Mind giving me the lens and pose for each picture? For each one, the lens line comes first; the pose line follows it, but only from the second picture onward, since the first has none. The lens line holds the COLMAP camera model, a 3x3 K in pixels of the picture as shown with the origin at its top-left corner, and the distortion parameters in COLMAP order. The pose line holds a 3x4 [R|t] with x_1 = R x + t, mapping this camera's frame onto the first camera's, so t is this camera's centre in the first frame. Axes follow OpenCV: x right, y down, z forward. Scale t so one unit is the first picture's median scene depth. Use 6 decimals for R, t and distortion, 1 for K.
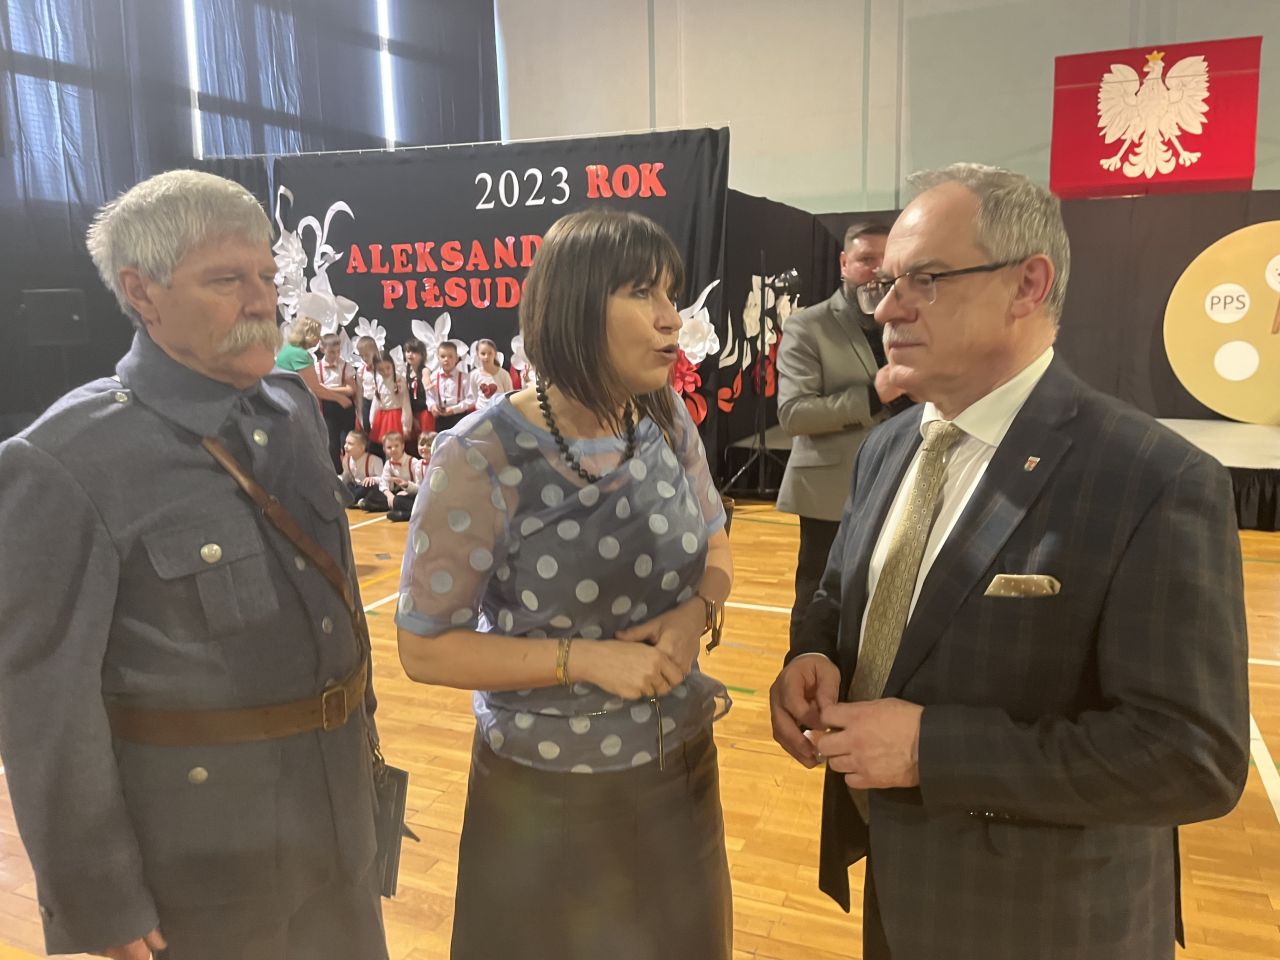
lens RADIAL K [[994.7, 0, 640.0], [0, 994.7, 480.0], [0, 0, 1]] dist [0.041909, -0.044467]
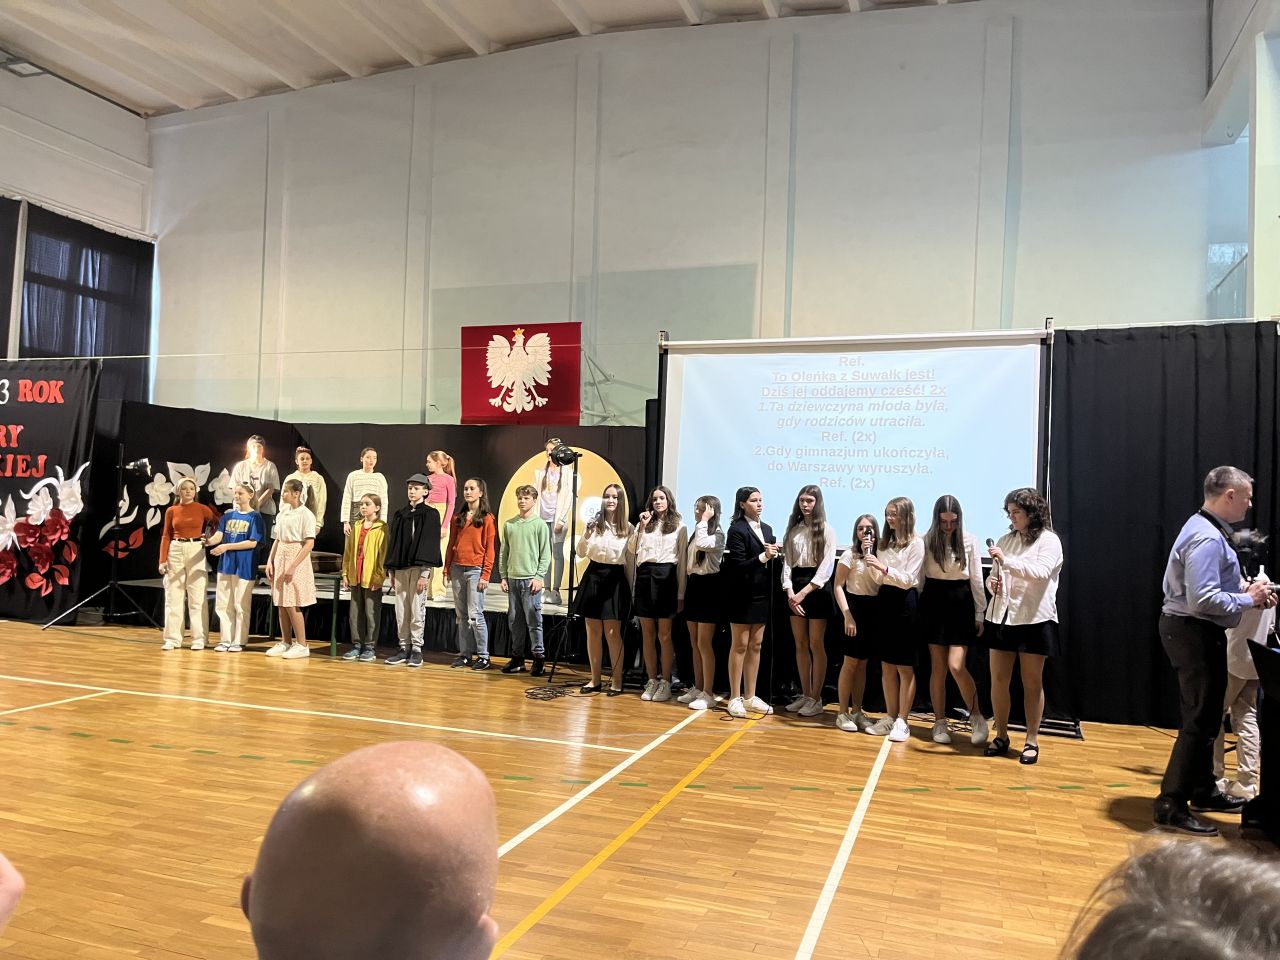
lens RADIAL K [[972.2, 0, 643.4], [0, 972.2, 520.5], [0, 0, 1]] dist [0.033674, 0.002208]
pose [[0.997106, 0.049218, 0.057940, 0.681936], [-0.039143, 0.985729, -0.163725, 0.069967], [-0.065172, 0.160984, 0.984803, -0.366083]]
